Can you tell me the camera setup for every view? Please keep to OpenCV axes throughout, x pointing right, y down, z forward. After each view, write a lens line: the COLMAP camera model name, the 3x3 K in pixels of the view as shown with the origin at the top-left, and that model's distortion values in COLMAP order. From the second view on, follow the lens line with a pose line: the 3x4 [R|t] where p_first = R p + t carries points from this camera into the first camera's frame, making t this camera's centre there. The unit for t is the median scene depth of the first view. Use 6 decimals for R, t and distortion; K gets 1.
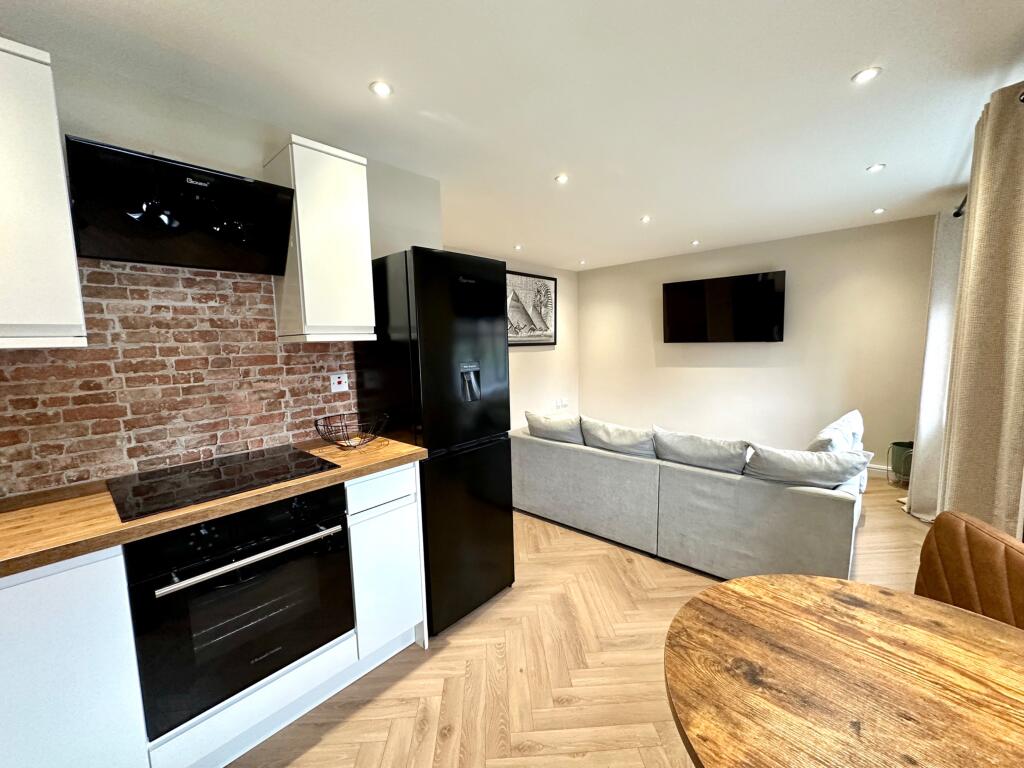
lens RADIAL K [[413.0, 0, 509.5], [0, 413.0, 386.3], [0, 0, 1]] dist [-0.001000, -0.000138]
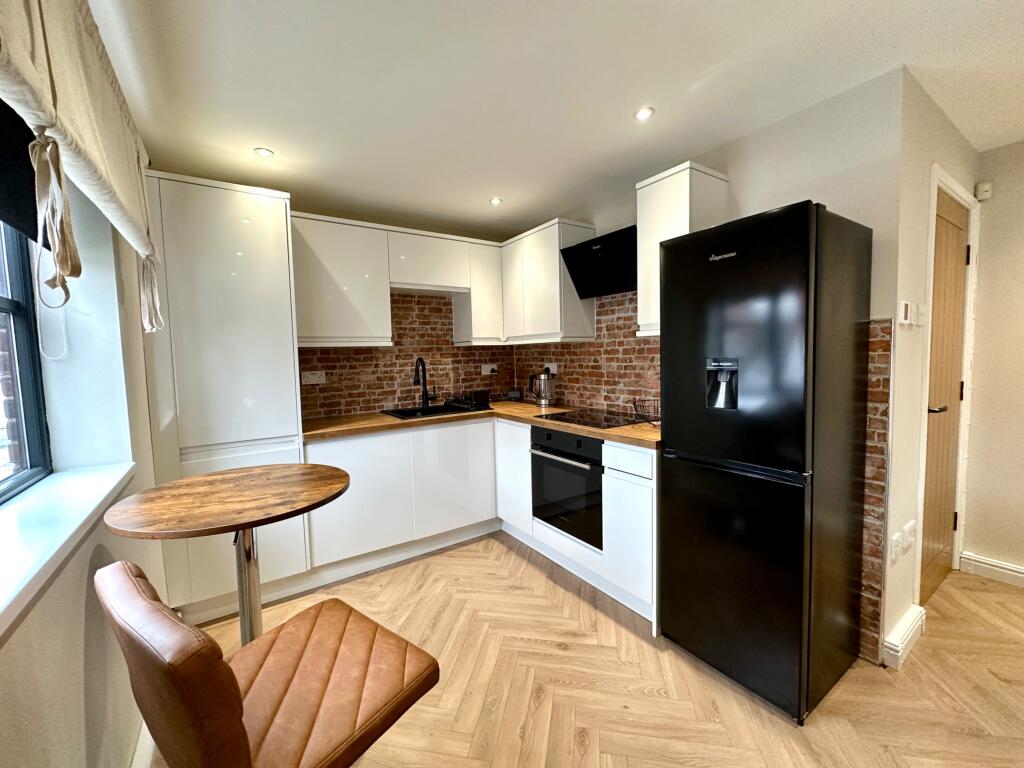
lens RADIAL K [[413.0, 0, 509.5], [0, 413.0, 386.3], [0, 0, 1]] dist [-0.001000, -0.000138]
pose [[-0.238837, 0.106504, -0.965202, 0.977681], [-0.077947, 0.988657, 0.128380, -0.096335], [0.967926, 0.105896, -0.227826, 0.997829]]
